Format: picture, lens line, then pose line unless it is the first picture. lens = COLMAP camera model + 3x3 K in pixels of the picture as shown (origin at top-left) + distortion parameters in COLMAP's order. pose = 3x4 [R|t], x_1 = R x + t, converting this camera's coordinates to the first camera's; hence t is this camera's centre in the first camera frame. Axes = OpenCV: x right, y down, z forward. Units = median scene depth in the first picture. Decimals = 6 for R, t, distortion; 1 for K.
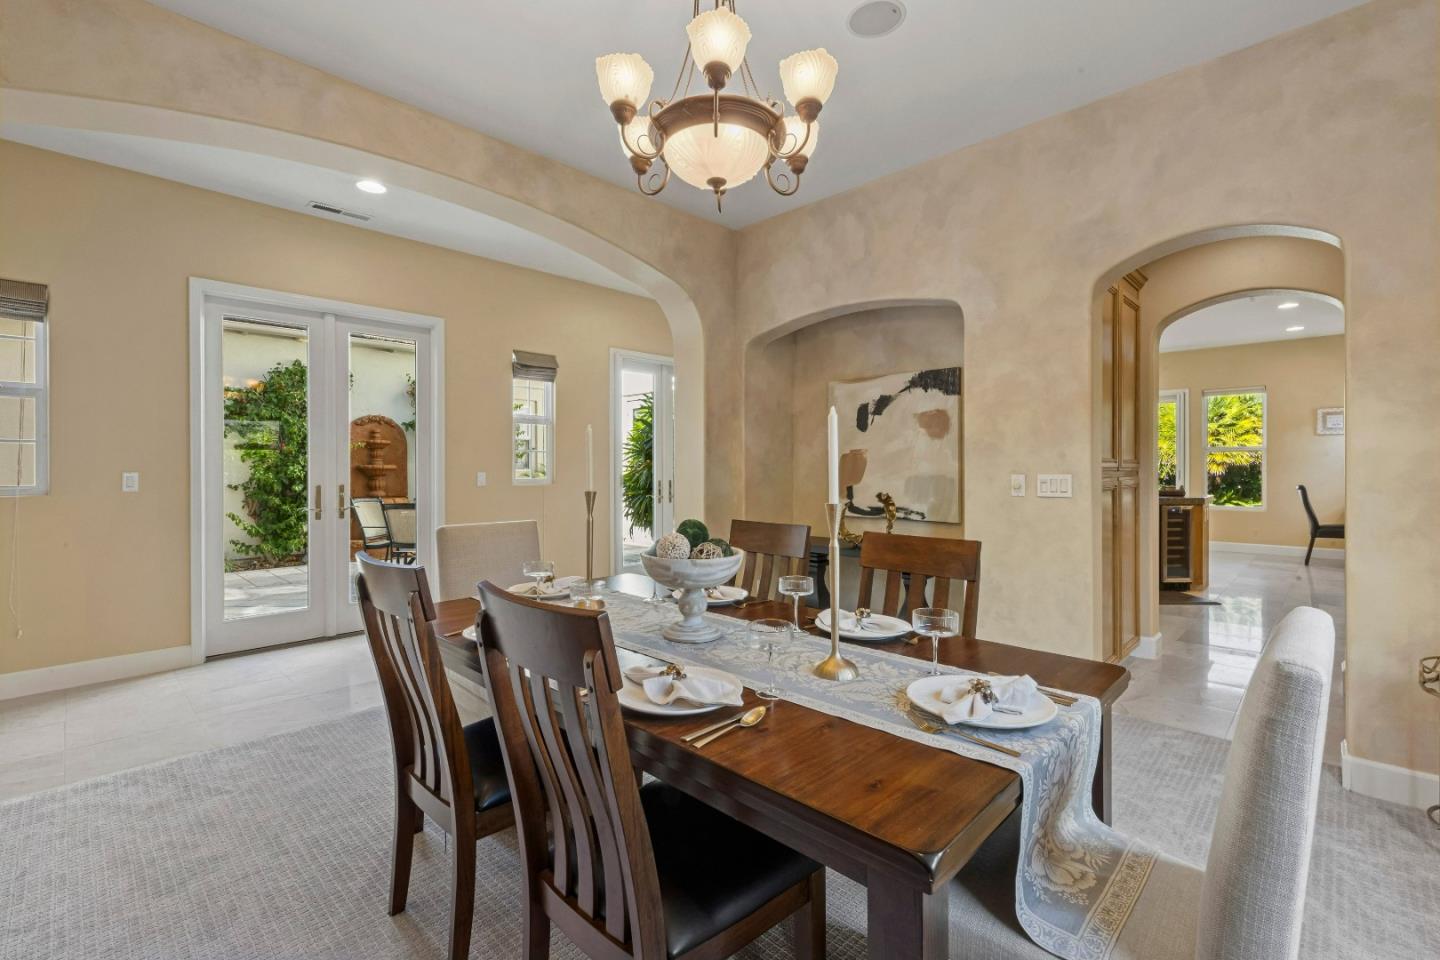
lens RADIAL K [[620.1, 0, 714.5], [0, 620.1, 470.2], [0, 0, 1]] dist [0.001271, 0.000236]
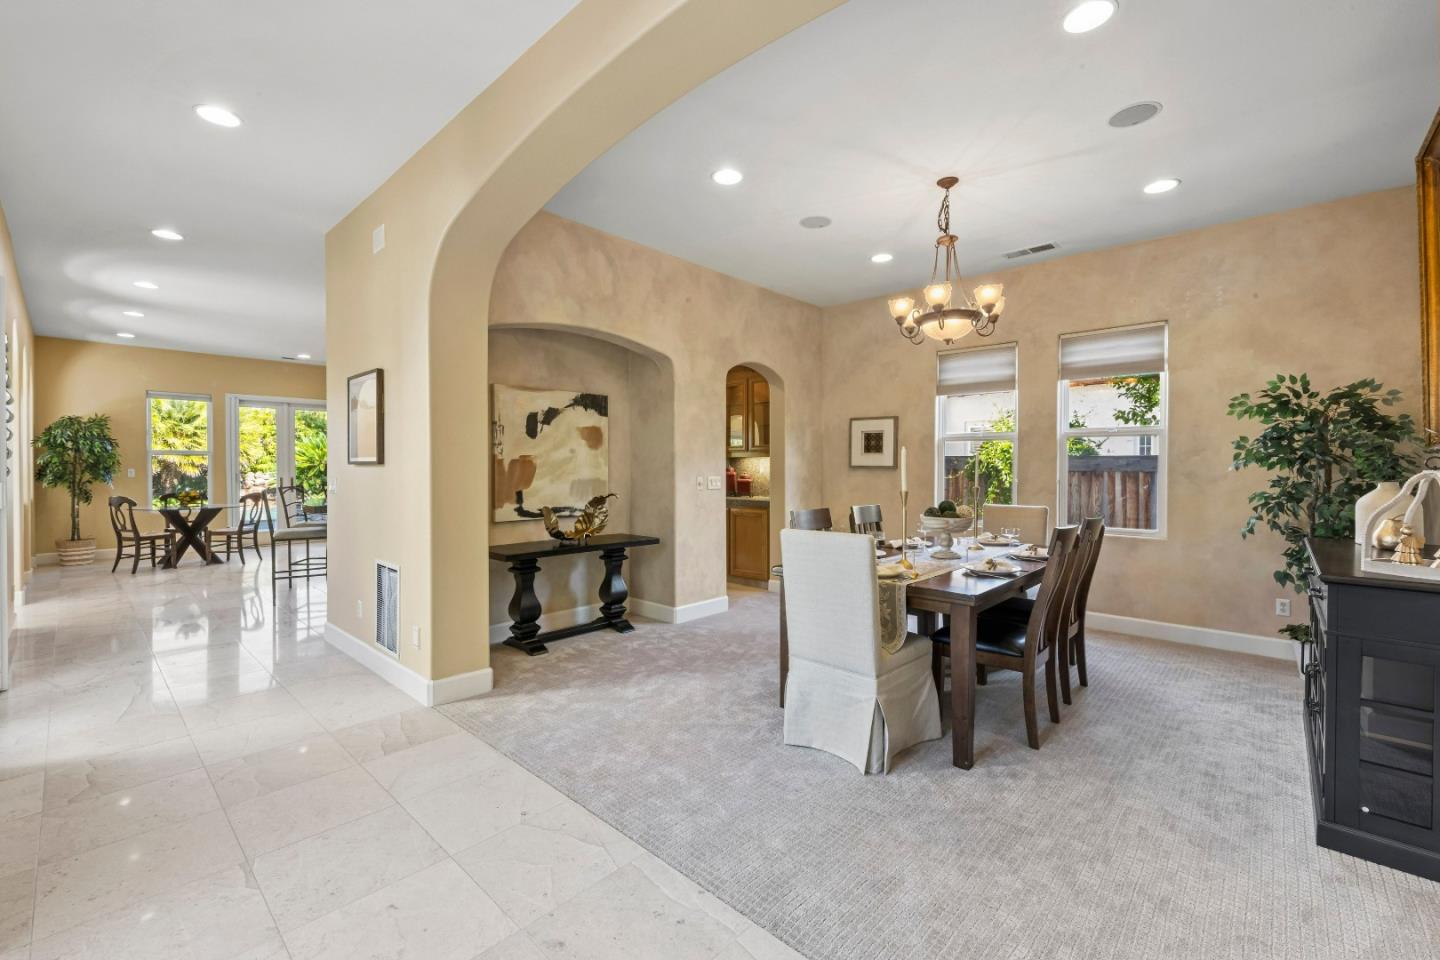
lens RADIAL K [[620.1, 0, 716.2], [0, 620.1, 475.4], [0, 0, 1]] dist [0.001271, 0.000236]
pose [[-0.030821, -0.012371, 0.999448, -0.873157], [0.004469, 0.999912, 0.012514, -0.012023], [-0.999515, 0.004852, -0.030763, 0.761895]]
